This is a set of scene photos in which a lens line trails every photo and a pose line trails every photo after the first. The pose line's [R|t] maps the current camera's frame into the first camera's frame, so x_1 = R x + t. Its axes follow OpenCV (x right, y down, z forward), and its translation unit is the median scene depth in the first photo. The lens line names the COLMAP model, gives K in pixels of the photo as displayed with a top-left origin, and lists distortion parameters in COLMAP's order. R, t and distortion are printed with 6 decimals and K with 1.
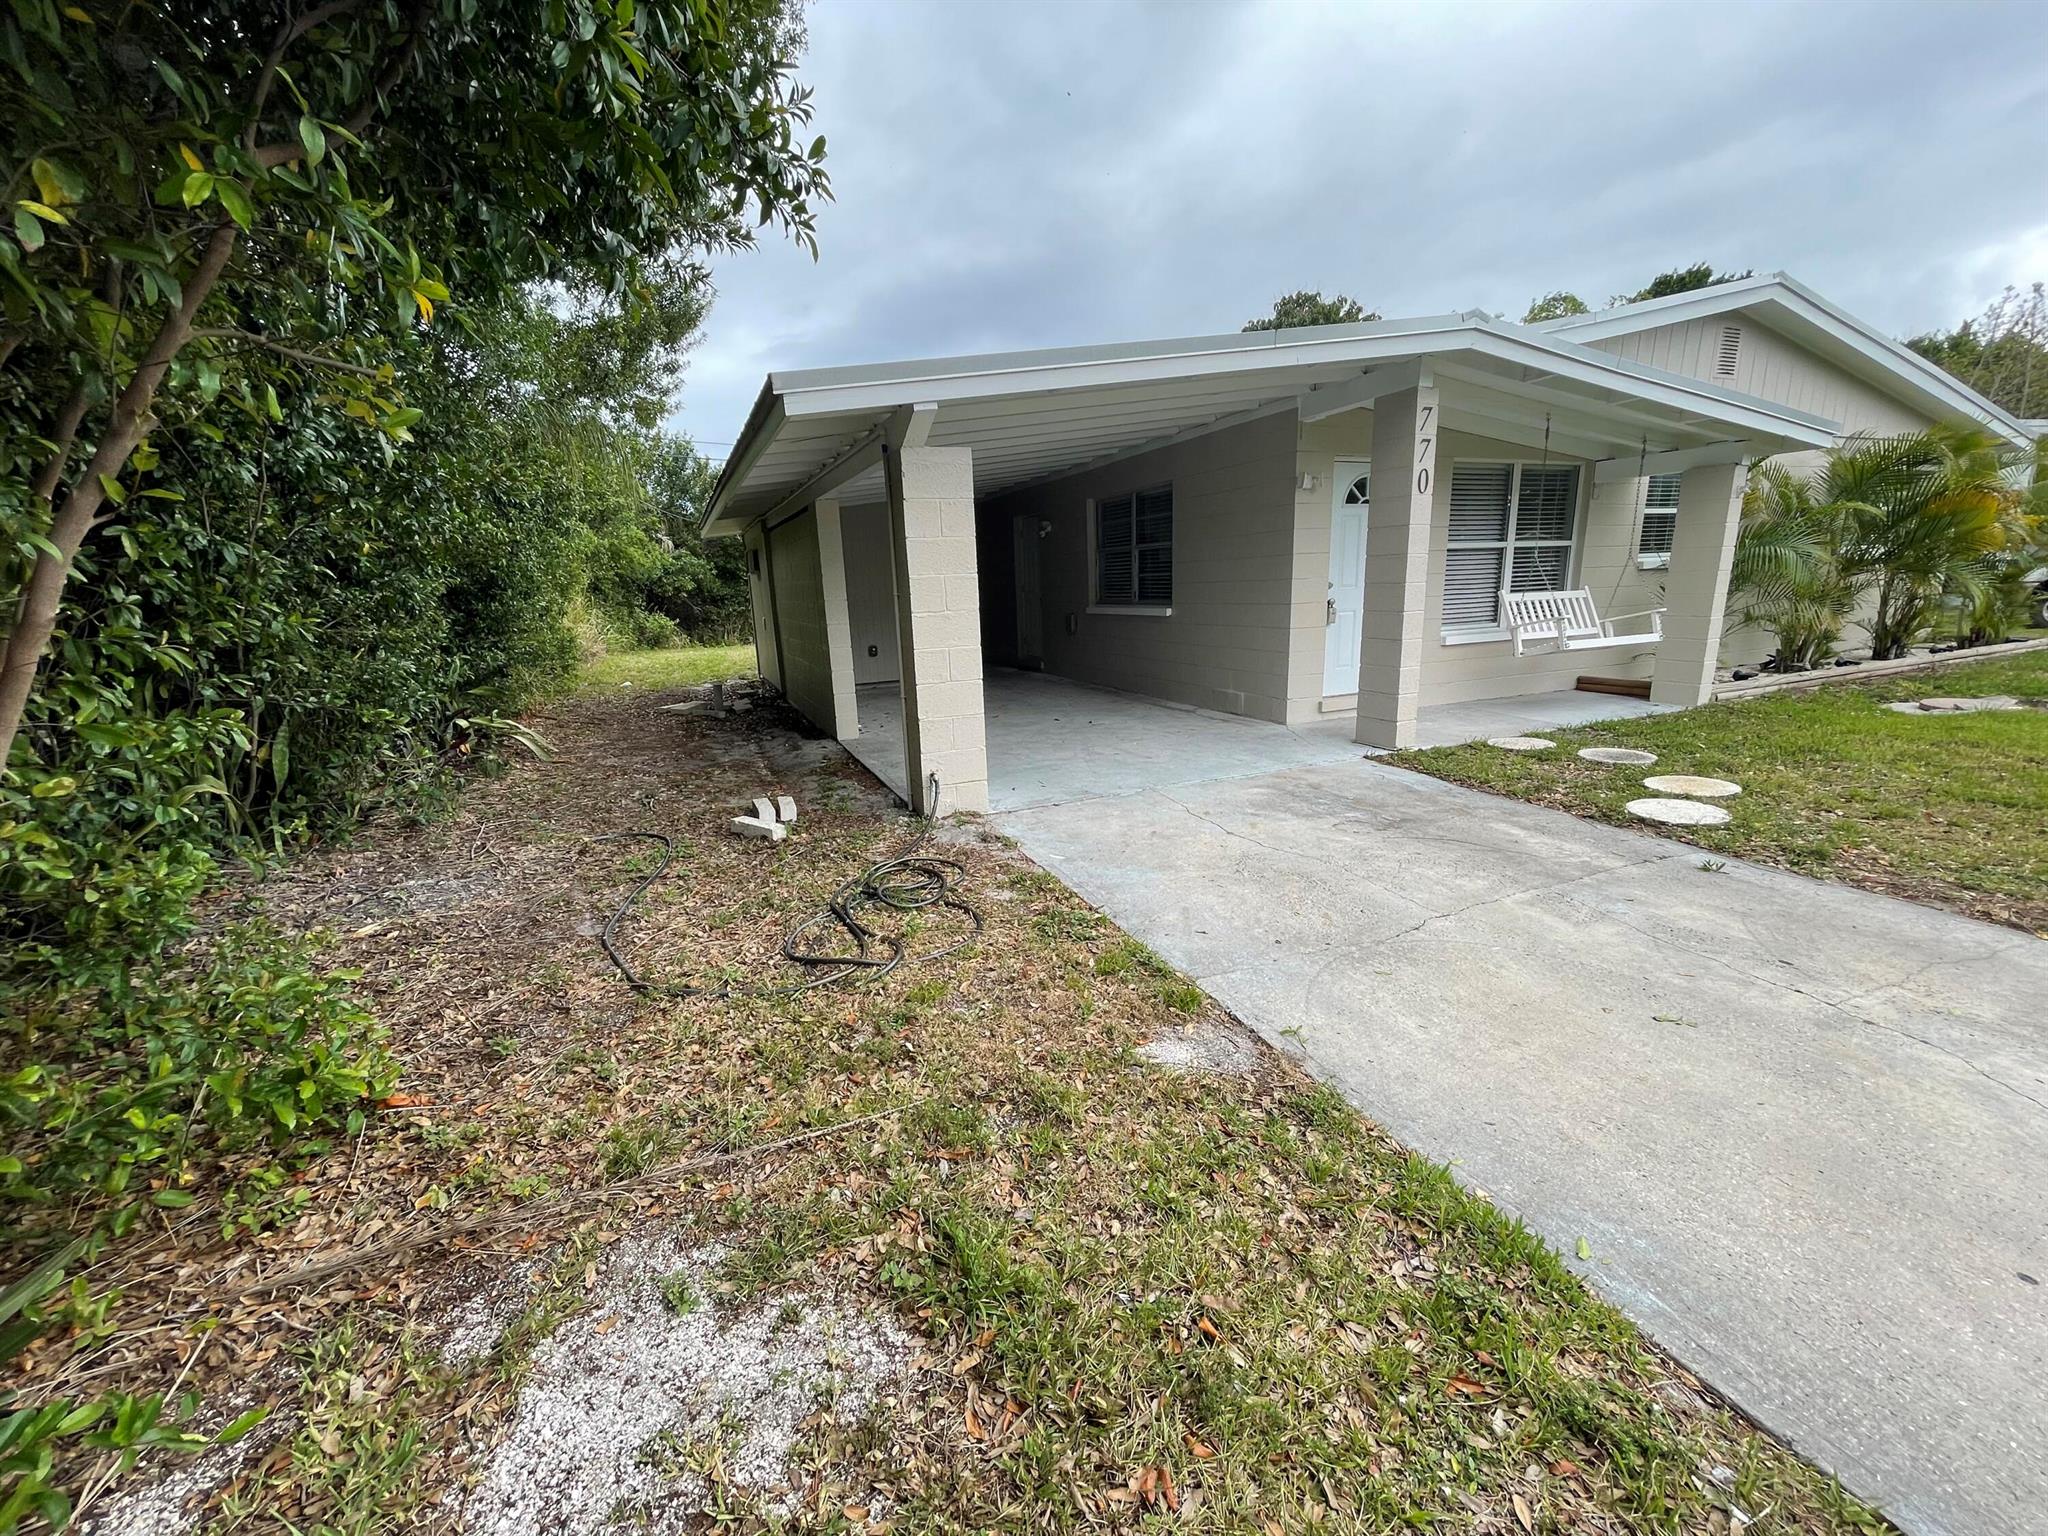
lens RADIAL K [[817.7, 0, 1018.3], [0, 817.7, 778.6], [0, 0, 1]] dist [0.004814, -0.005136]
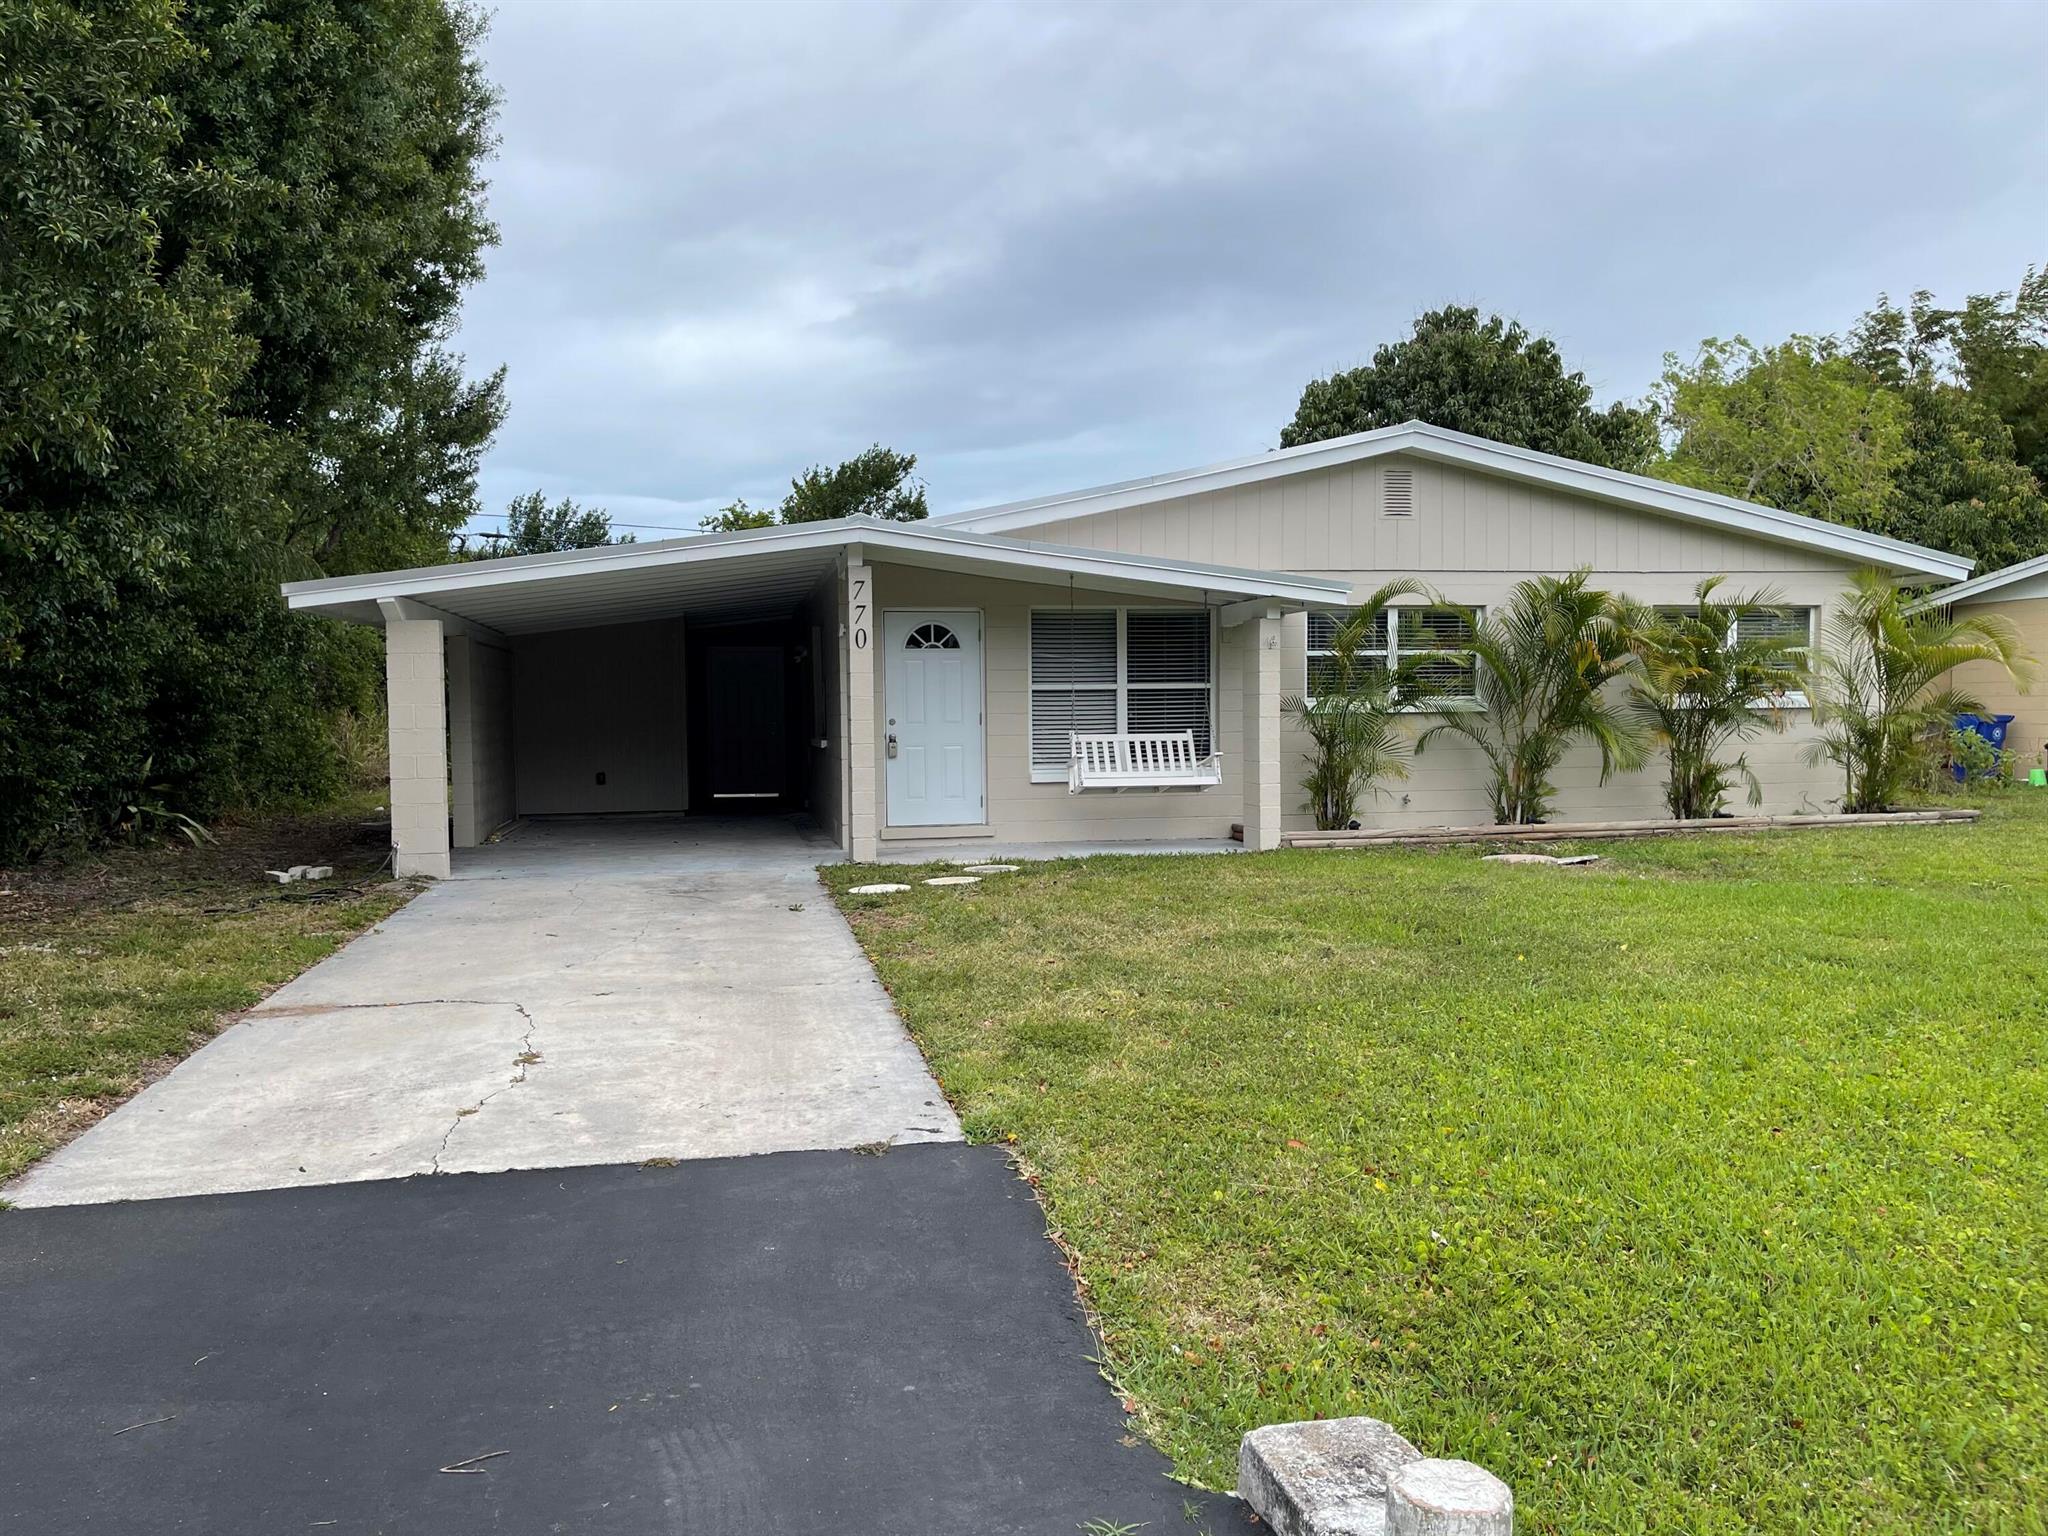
lens RADIAL K [[1678.3, 0, 1019.2], [0, 1678.3, 811.8], [0, 0, 1]] dist [0.127529, 0.000313]
pose [[0.974854, 0.037168, -0.219722, 0.956973], [-0.074124, 0.983932, -0.162432, 0.208993], [0.210154, 0.174634, 0.961945, -0.984163]]
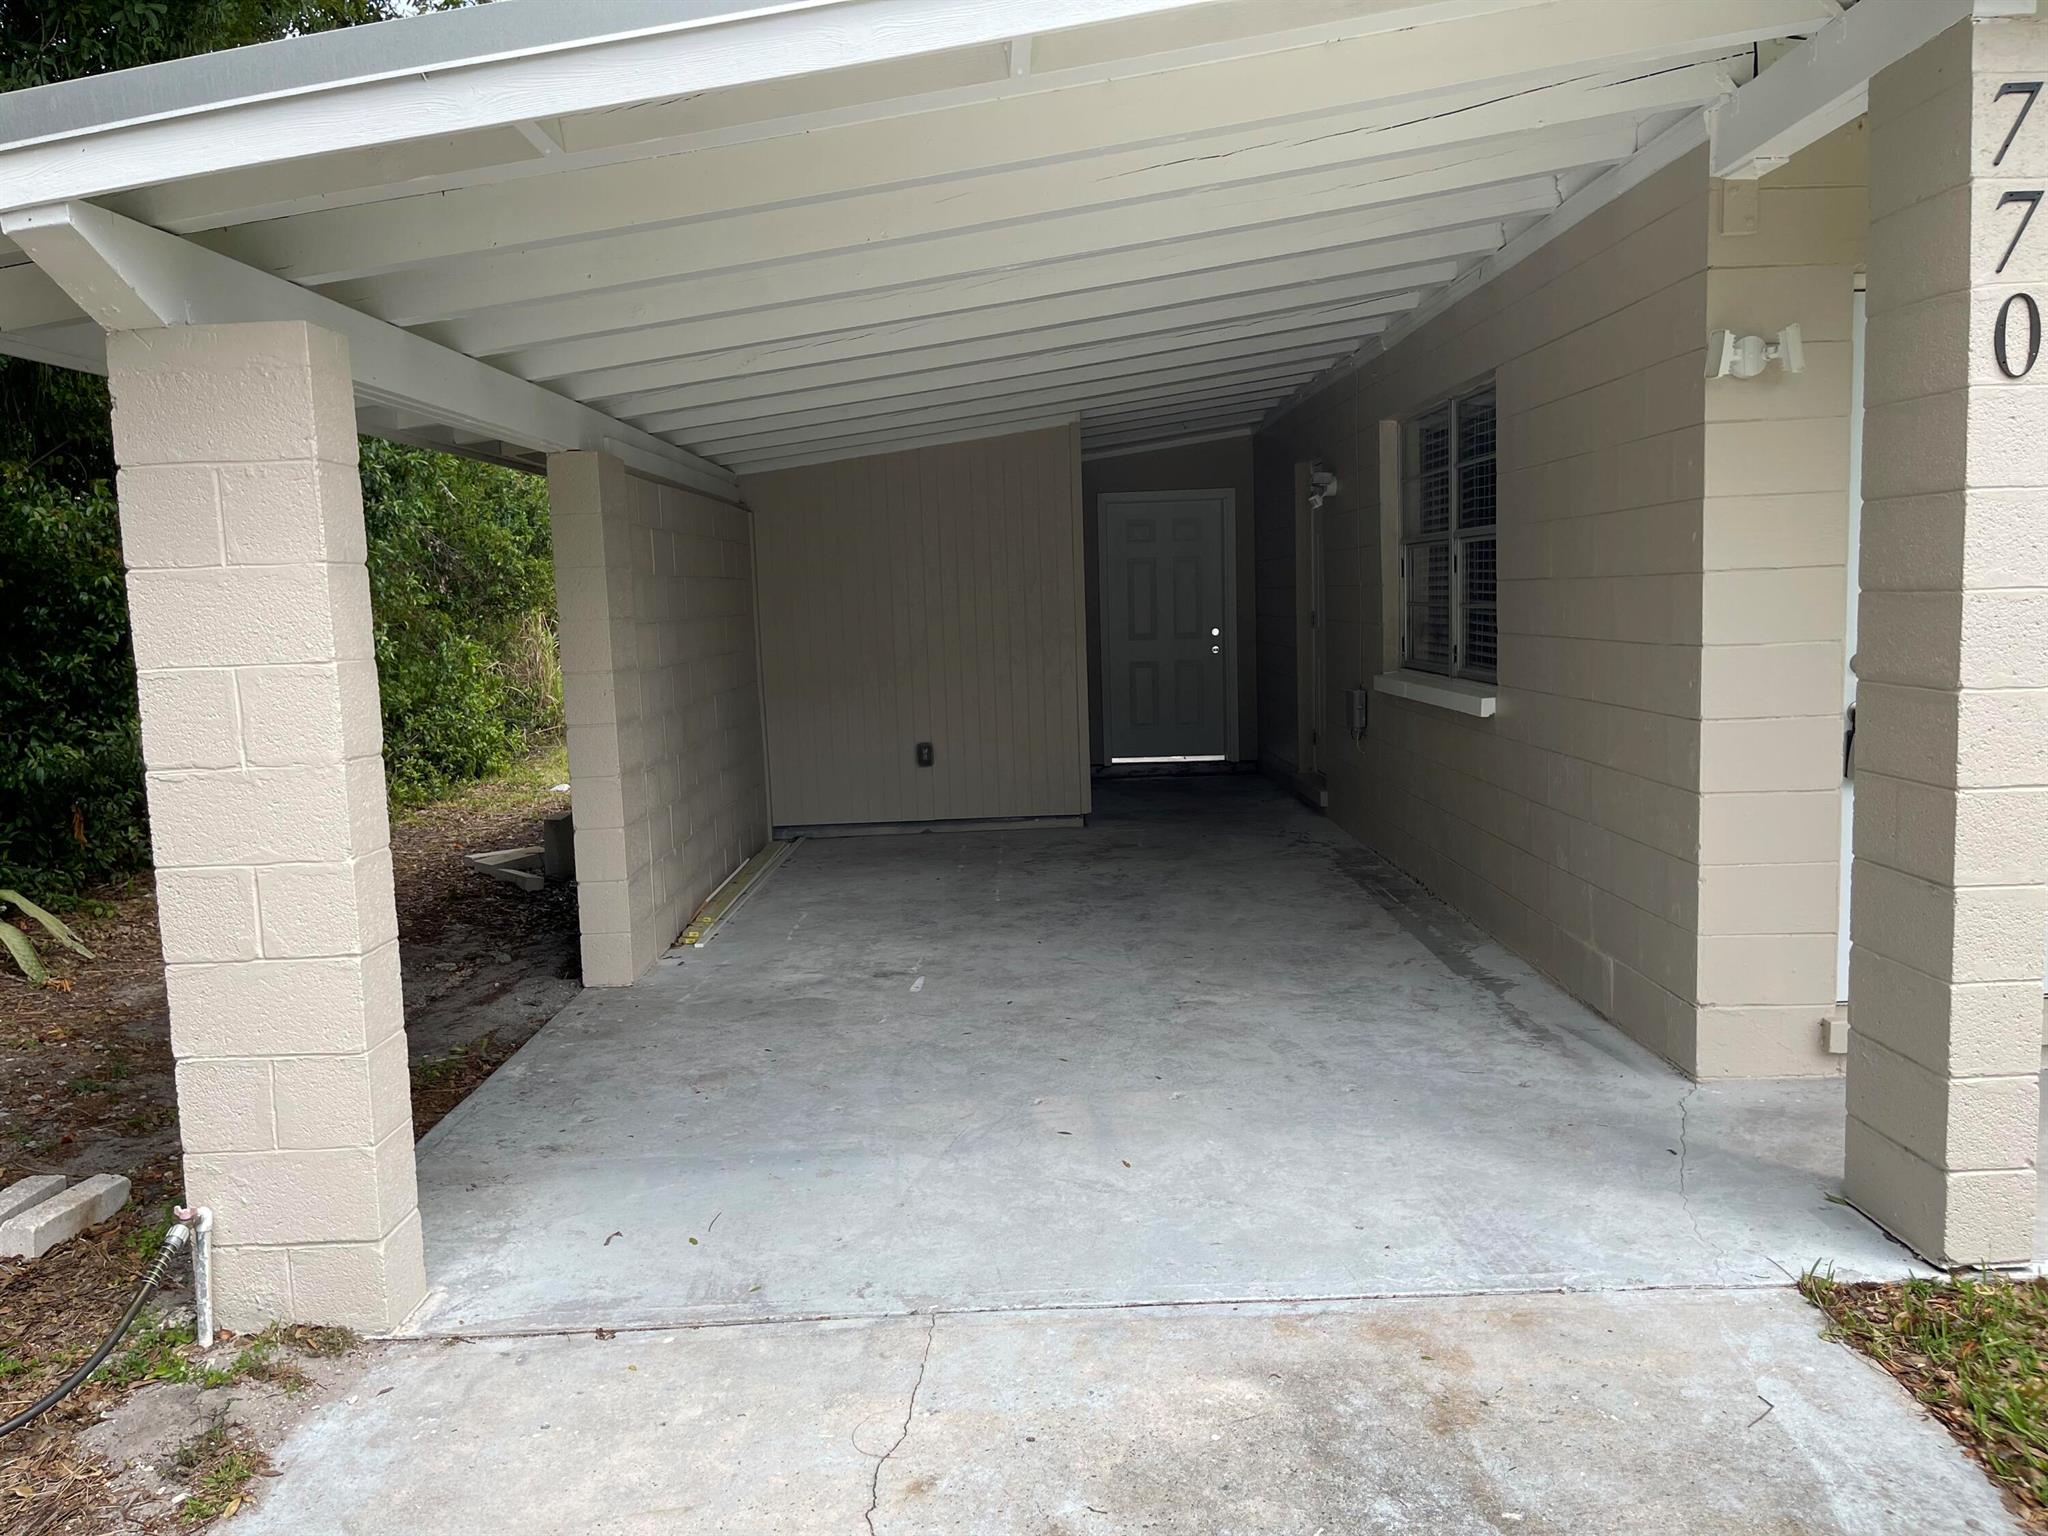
lens RADIAL K [[1544.7, 0, 1024.0], [0, 1544.7, 768.0], [0, 0, 1]] dist [0.004629, 0.001785]
pose [[0.925015, 0.048399, -0.376836, 0.282984], [-0.089145, 0.991813, -0.091438, -0.100669], [0.369325, 0.118174, 0.921756, 0.294143]]
